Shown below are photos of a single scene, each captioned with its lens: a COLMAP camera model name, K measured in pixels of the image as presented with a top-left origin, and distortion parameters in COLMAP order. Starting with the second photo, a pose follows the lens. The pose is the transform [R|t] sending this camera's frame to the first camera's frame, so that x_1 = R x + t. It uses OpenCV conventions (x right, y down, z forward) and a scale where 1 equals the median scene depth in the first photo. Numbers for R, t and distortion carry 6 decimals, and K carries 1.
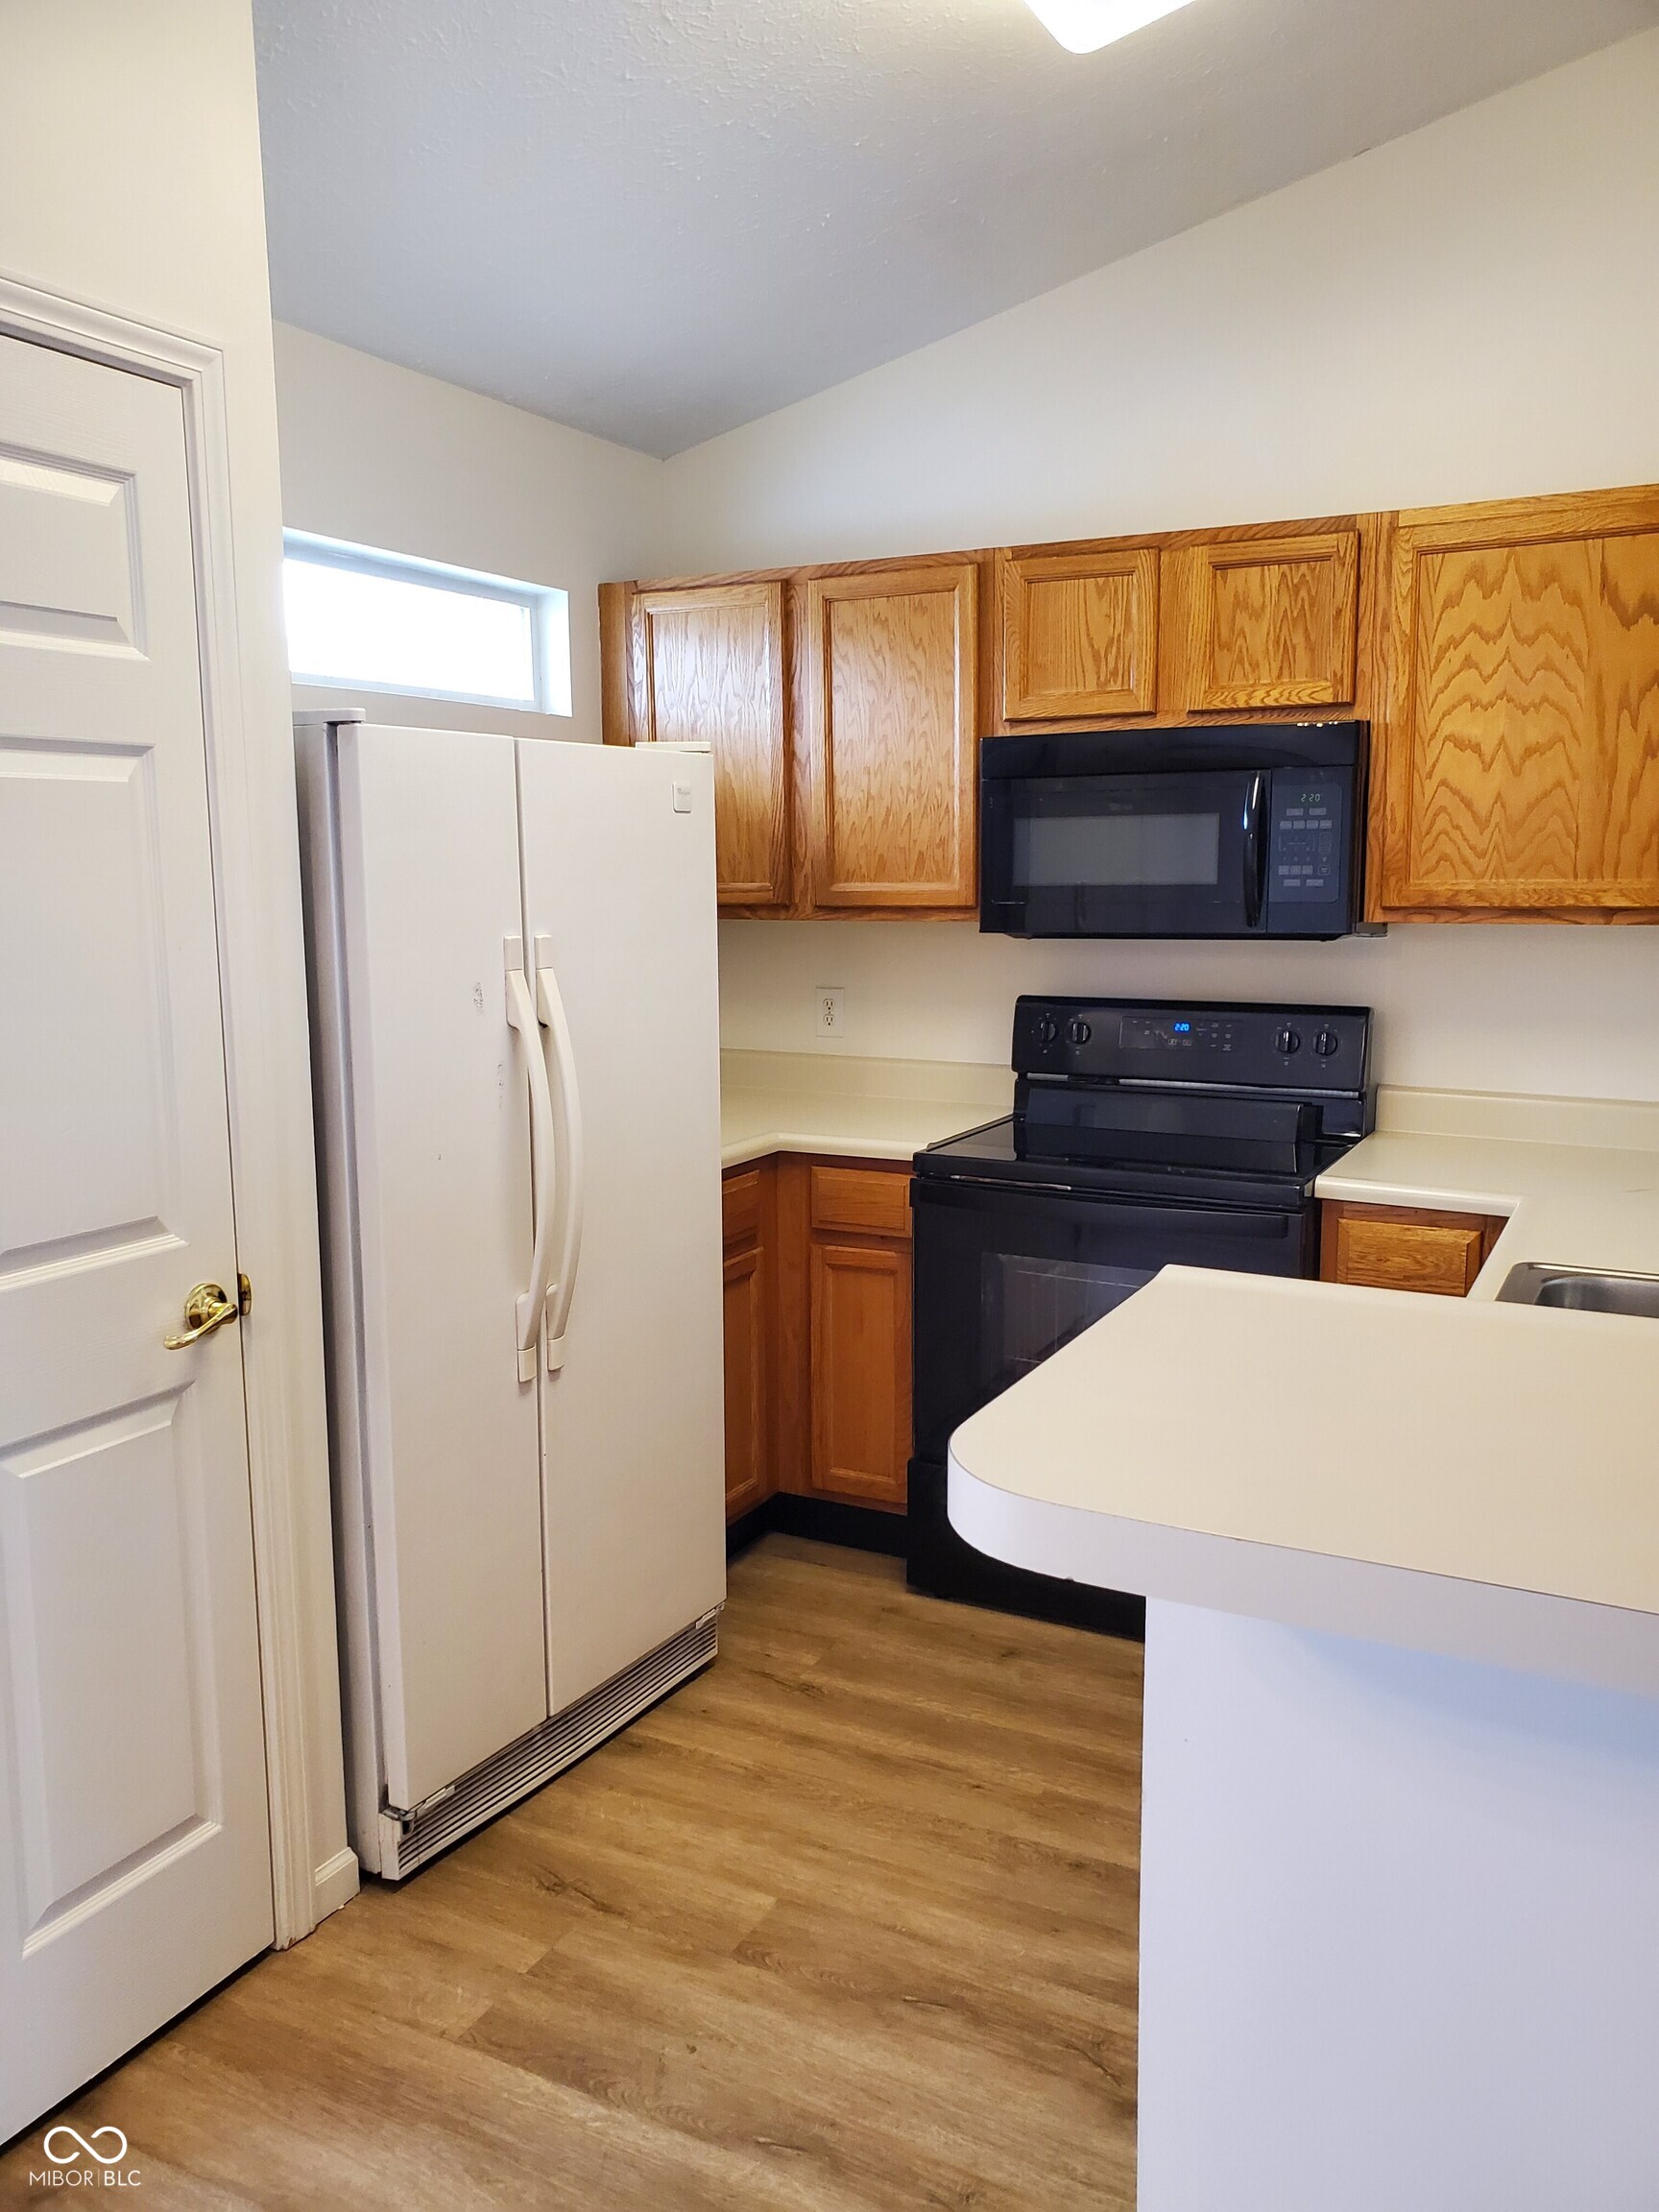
lens RADIAL K [[1723.7, 0, 826.0], [0, 1723.7, 1115.9], [0, 0, 1]] dist [0.004549, -0.006853]
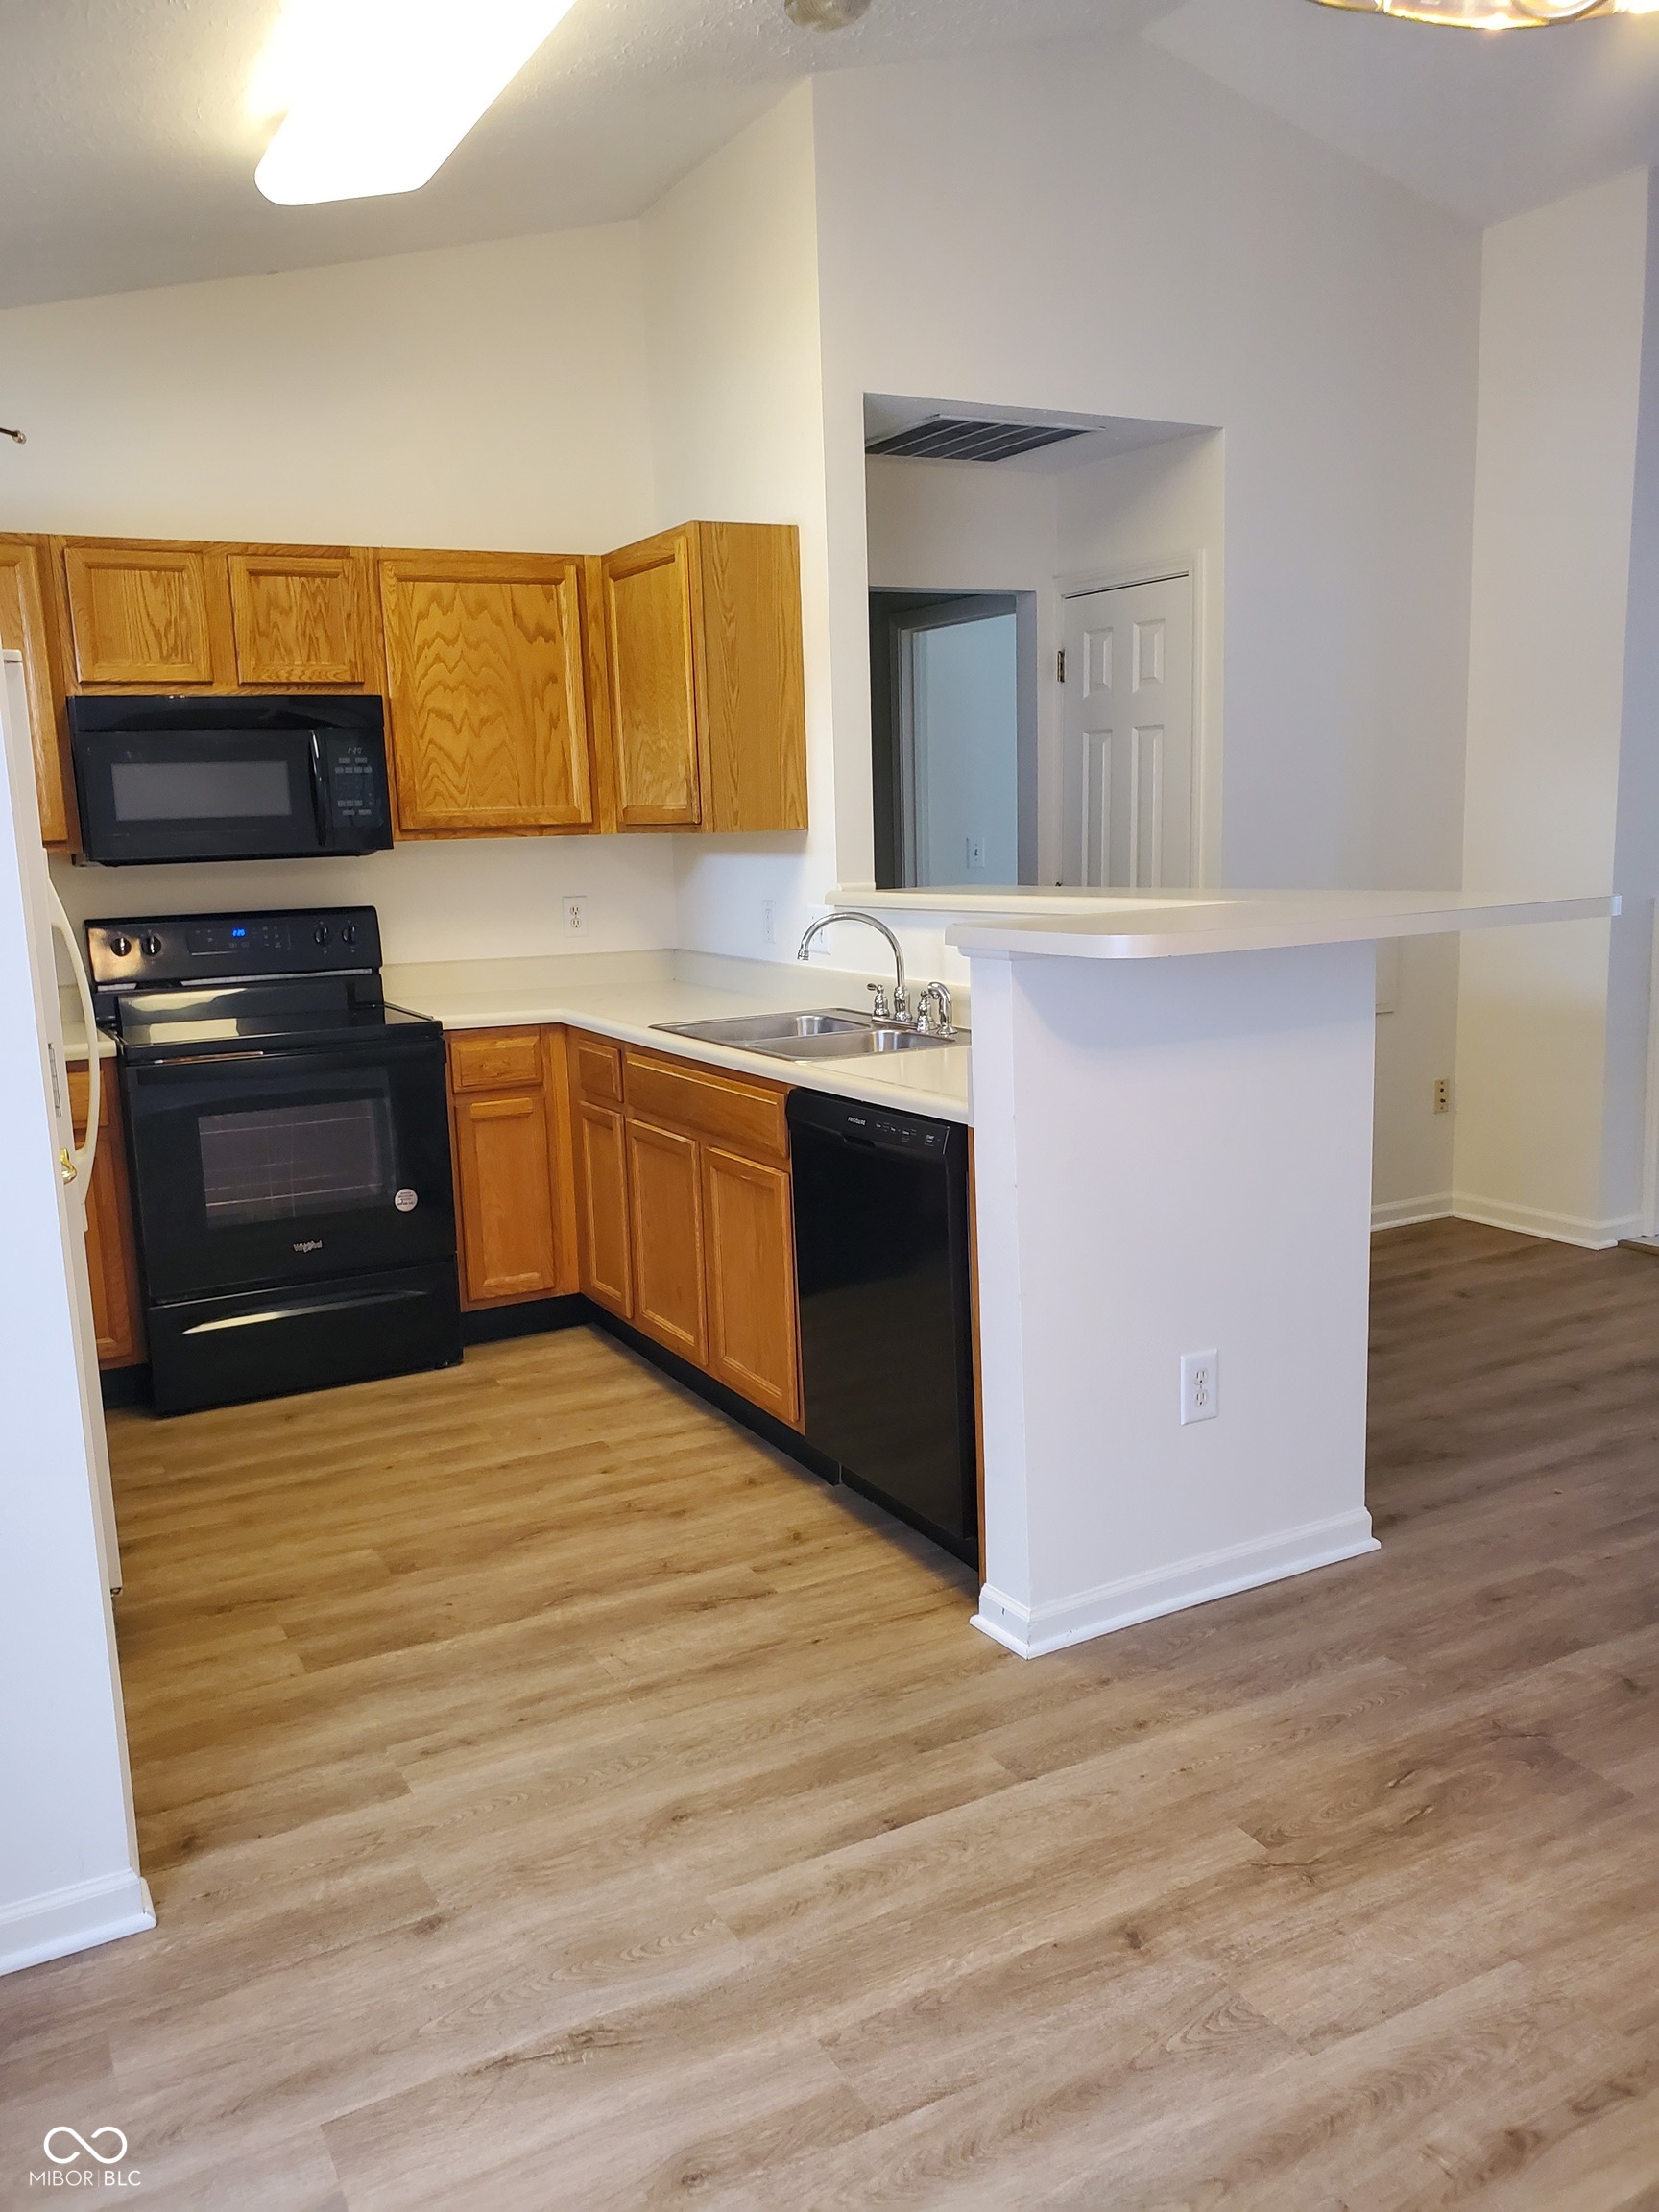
lens RADIAL K [[1723.7, 0, 826.0], [0, 1723.7, 1115.9], [0, 0, 1]] dist [0.004549, -0.006853]
pose [[0.564838, -0.157552, 0.810022, -0.666997], [0.150281, 0.984829, 0.086760, 0.039818], [-0.811402, 0.072725, 0.579946, -0.082675]]
